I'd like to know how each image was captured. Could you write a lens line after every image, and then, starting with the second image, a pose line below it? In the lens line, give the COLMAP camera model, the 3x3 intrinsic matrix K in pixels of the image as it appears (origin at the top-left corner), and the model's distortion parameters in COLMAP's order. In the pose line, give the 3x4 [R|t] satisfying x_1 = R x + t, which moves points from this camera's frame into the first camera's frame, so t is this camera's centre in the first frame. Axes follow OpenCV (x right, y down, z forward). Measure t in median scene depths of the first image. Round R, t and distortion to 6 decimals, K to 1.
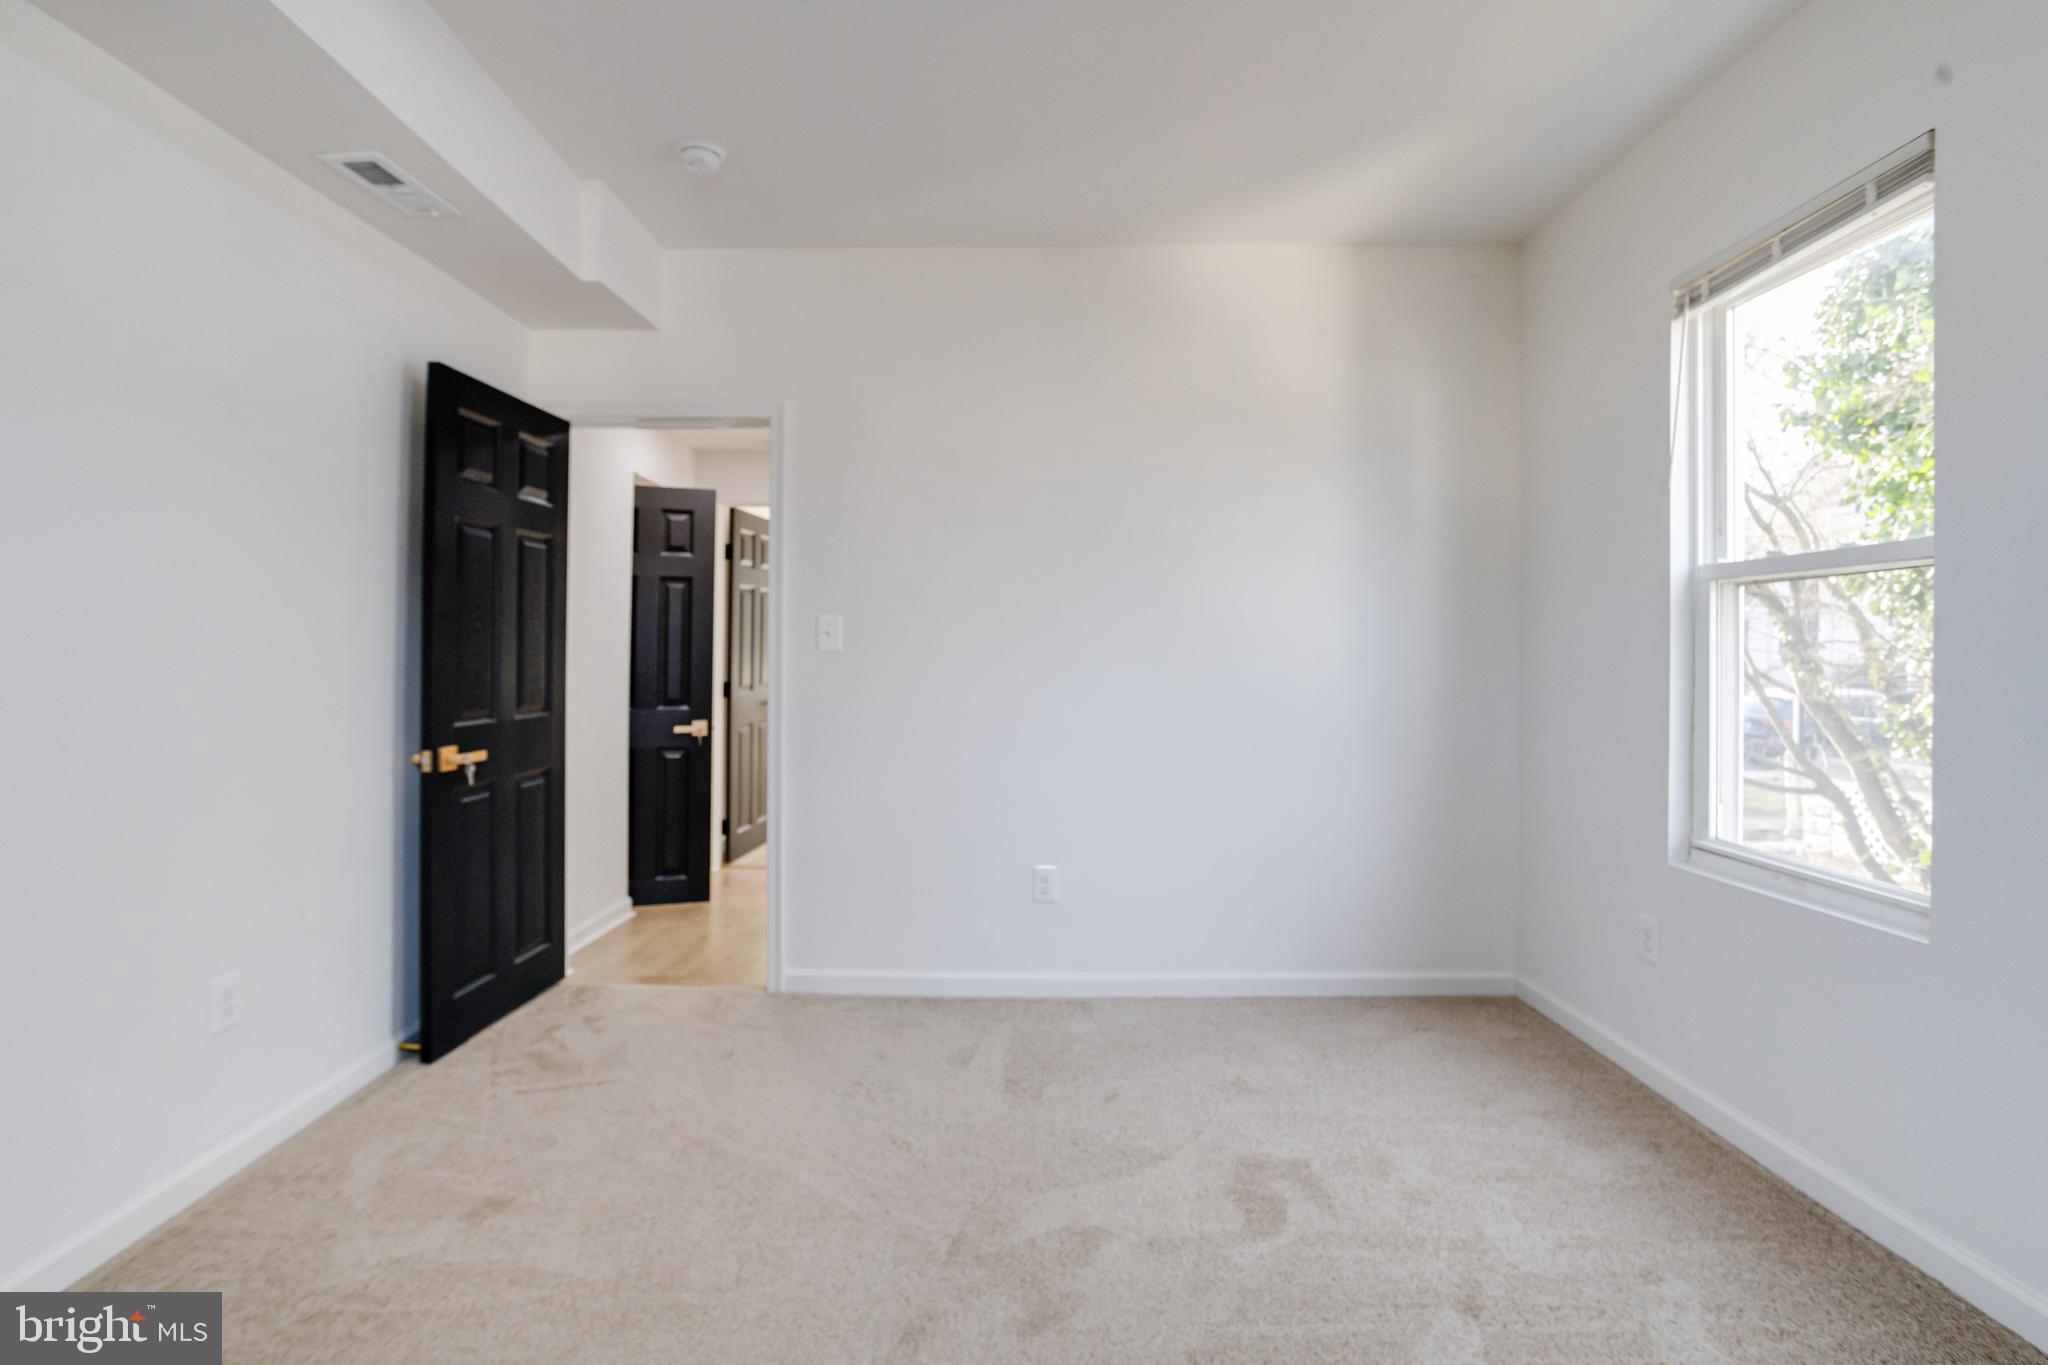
lens RADIAL K [[1005.5, 0, 1023.5], [0, 1005.5, 638.9], [0, 0, 1]] dist [-0.051361, 0.026039]
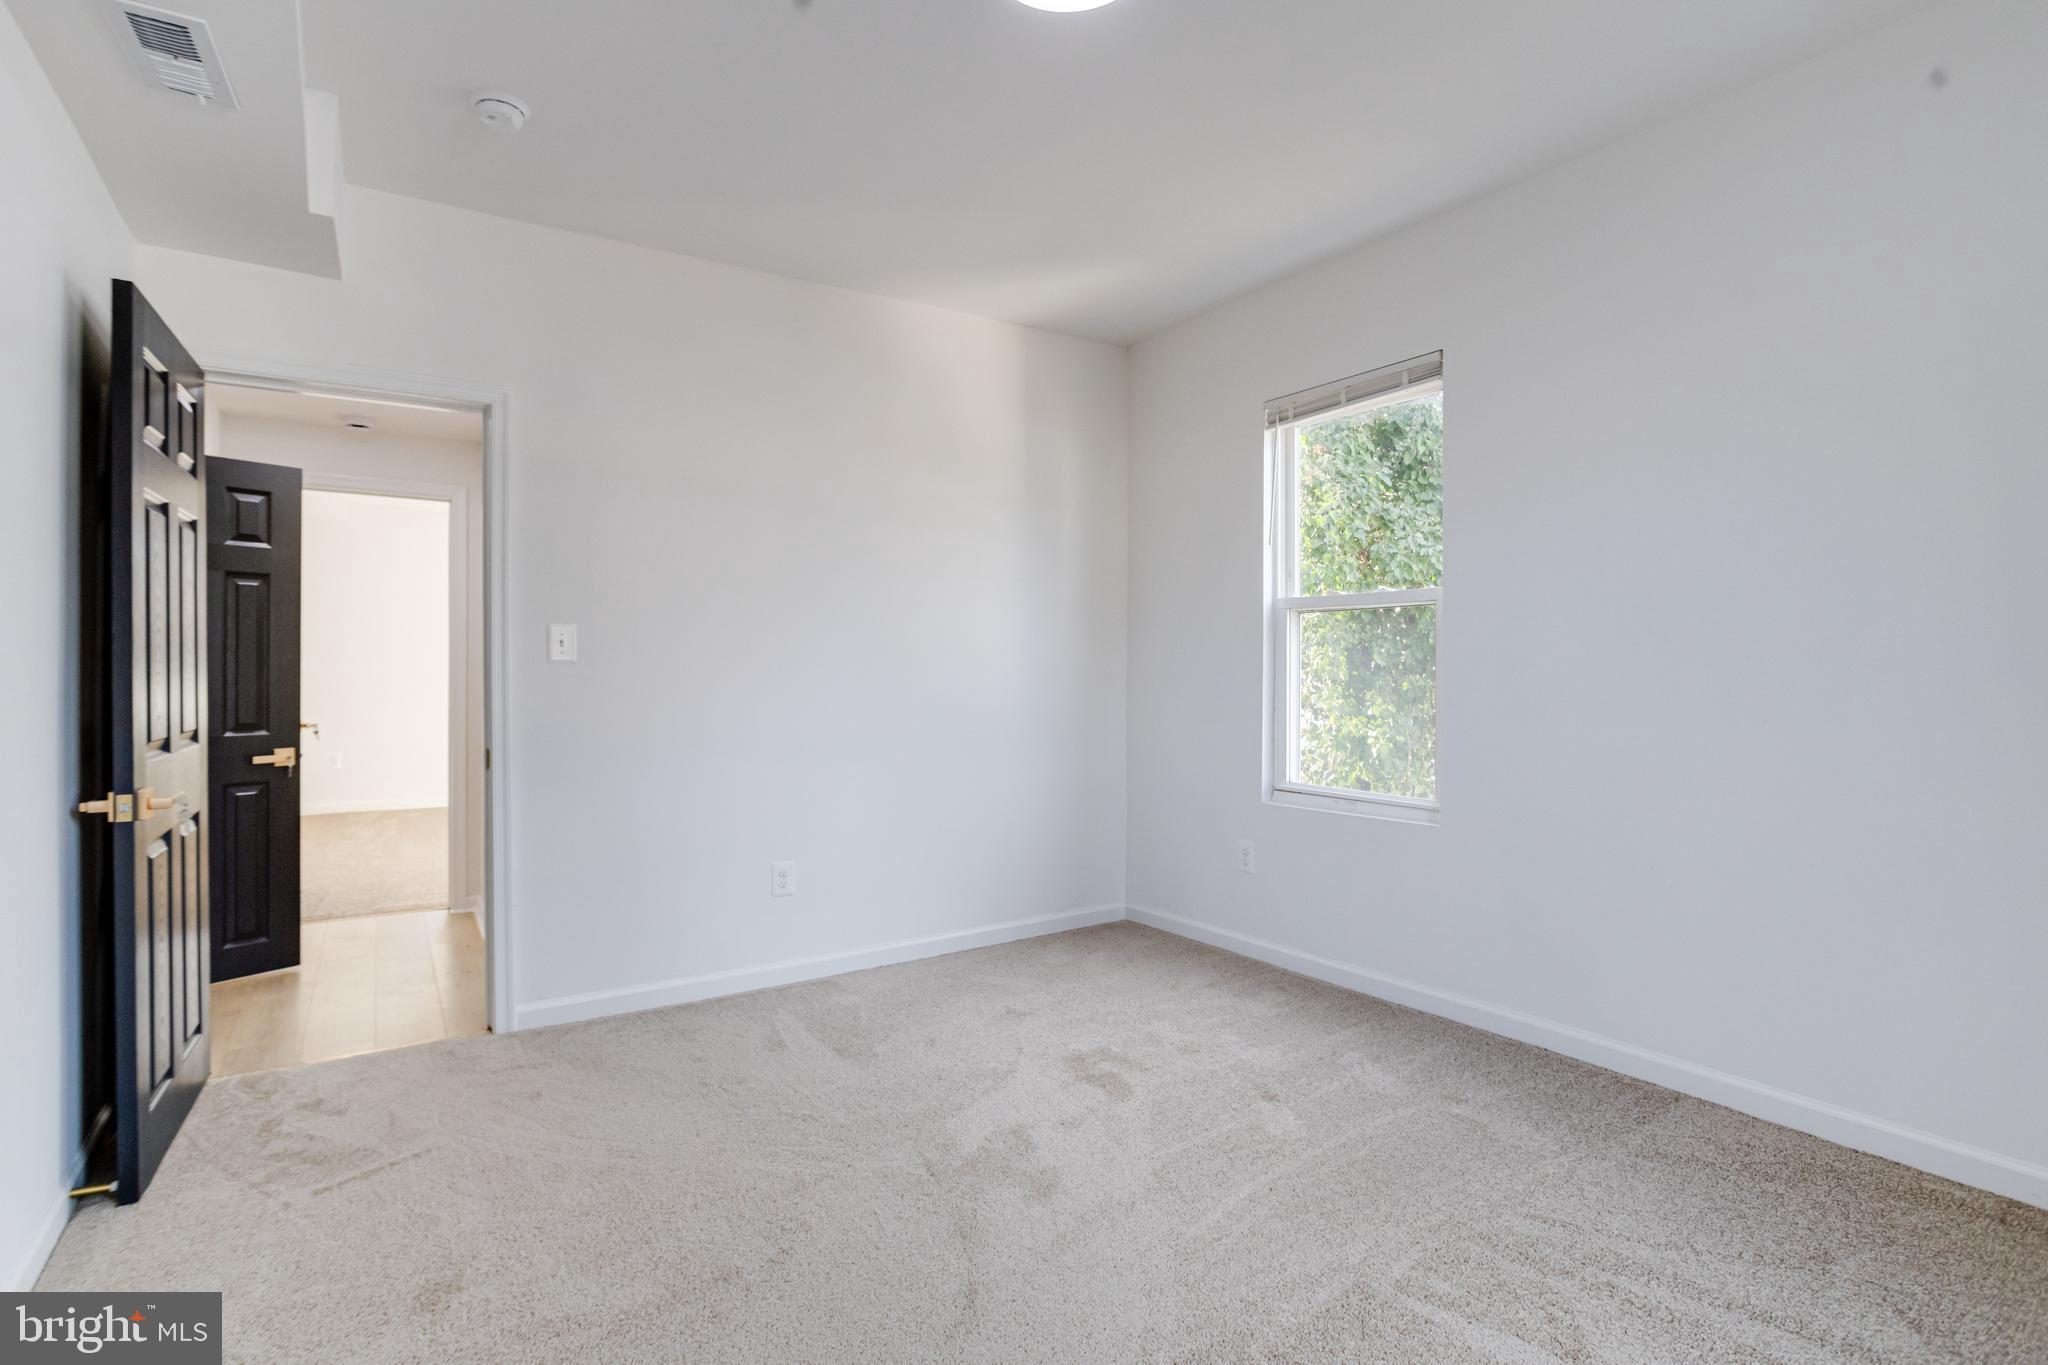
lens RADIAL K [[997.5, 0, 1000.1], [0, 997.5, 665.2], [0, 0, 1]] dist [-0.051306, 0.032262]
pose [[0.828162, -0.007832, 0.560434, -0.462050], [-0.000148, 0.999899, 0.014193, 0.003556], [-0.560489, -0.011837, 0.828078, 0.001712]]
